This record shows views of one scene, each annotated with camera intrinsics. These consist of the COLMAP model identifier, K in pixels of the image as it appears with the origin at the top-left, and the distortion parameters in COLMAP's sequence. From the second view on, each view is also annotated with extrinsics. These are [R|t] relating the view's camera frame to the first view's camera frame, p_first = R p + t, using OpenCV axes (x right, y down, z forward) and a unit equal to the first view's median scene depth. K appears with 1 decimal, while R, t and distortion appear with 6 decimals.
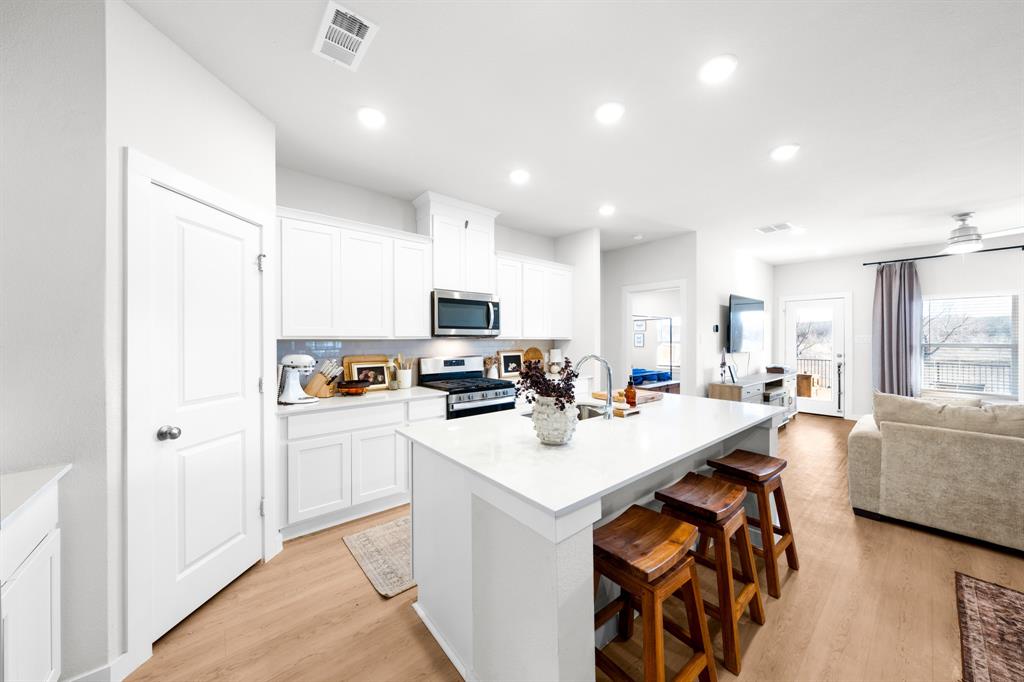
lens RADIAL K [[352.6, 0, 512.4], [0, 352.6, 338.9], [0, 0, 1]] dist [0.000696, 0.000152]
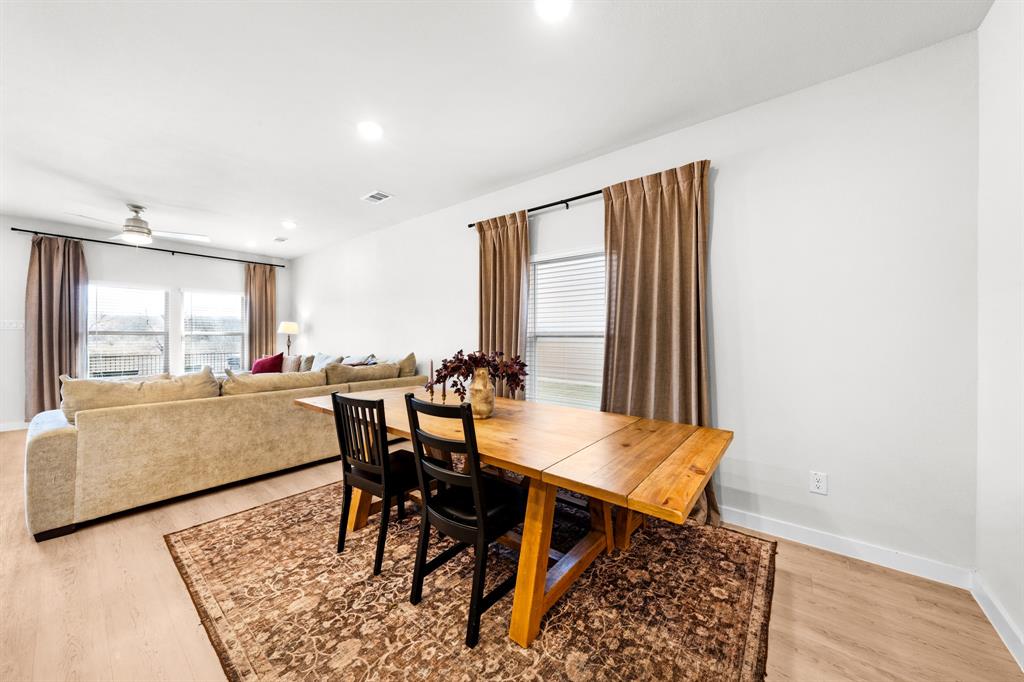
lens RADIAL K [[352.6, 0, 512.4], [0, 352.6, 338.9], [0, 0, 1]] dist [0.000696, 0.000152]
pose [[-0.199125, -0.002471, 0.979971, 0.017062], [-0.005436, 0.999984, 0.001416, 0.042820], [-0.979959, -0.005045, -0.199135, 0.123050]]
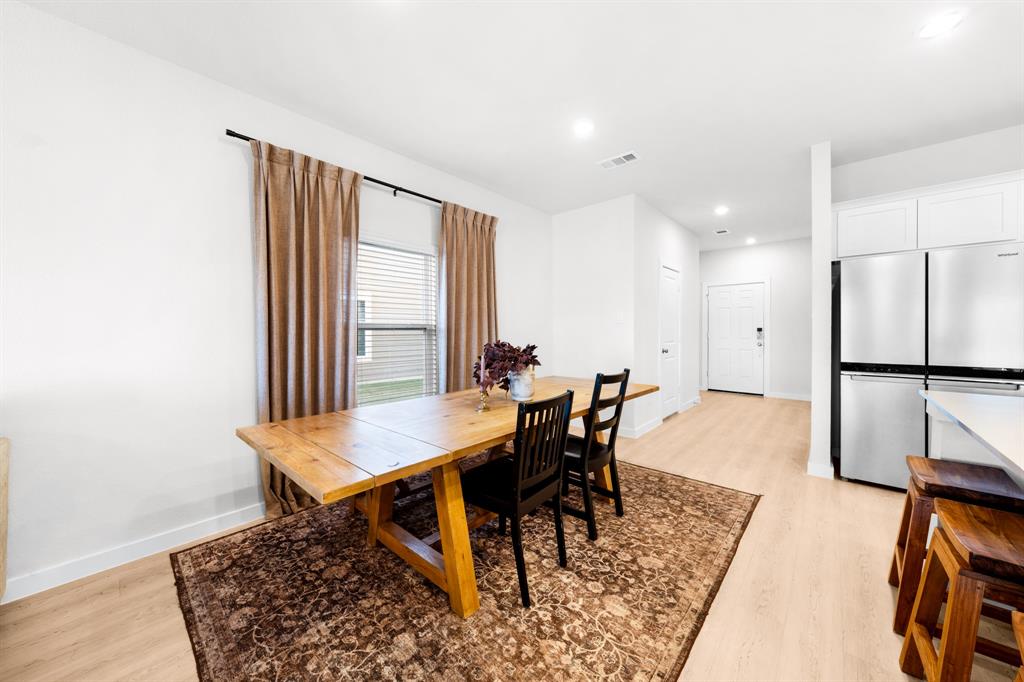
lens RADIAL K [[358.8, 0, 514.0], [0, 358.8, 333.3], [0, 0, 1]] dist [-0.001716, -0.000158]
pose [[-0.989841, 0.006204, -0.142044, 0.735952], [0.005451, 0.999969, 0.005687, 0.045070], [0.142075, 0.004855, -0.989844, 0.745194]]
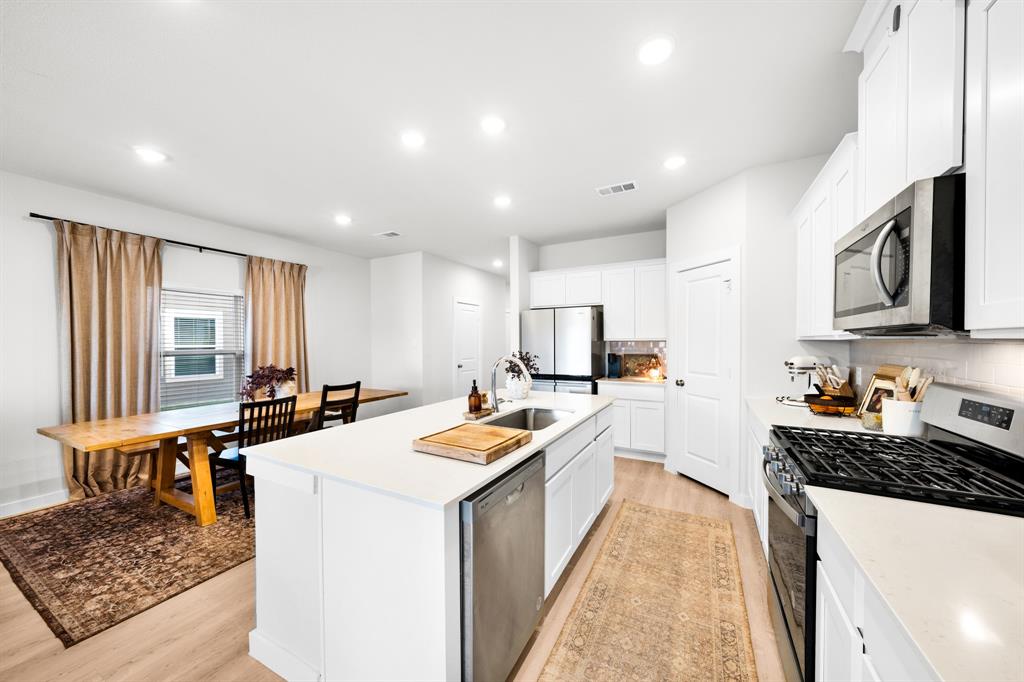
lens RADIAL K [[360.4, 0, 511.3], [0, 360.4, 343.5], [0, 0, 1]] dist [0.001251, 0.000406]
pose [[-0.928265, 0.007378, -0.371847, 0.398944], [0.005549, 0.999967, 0.005989, -0.000128], [0.371879, 0.003496, -0.928275, 1.282515]]
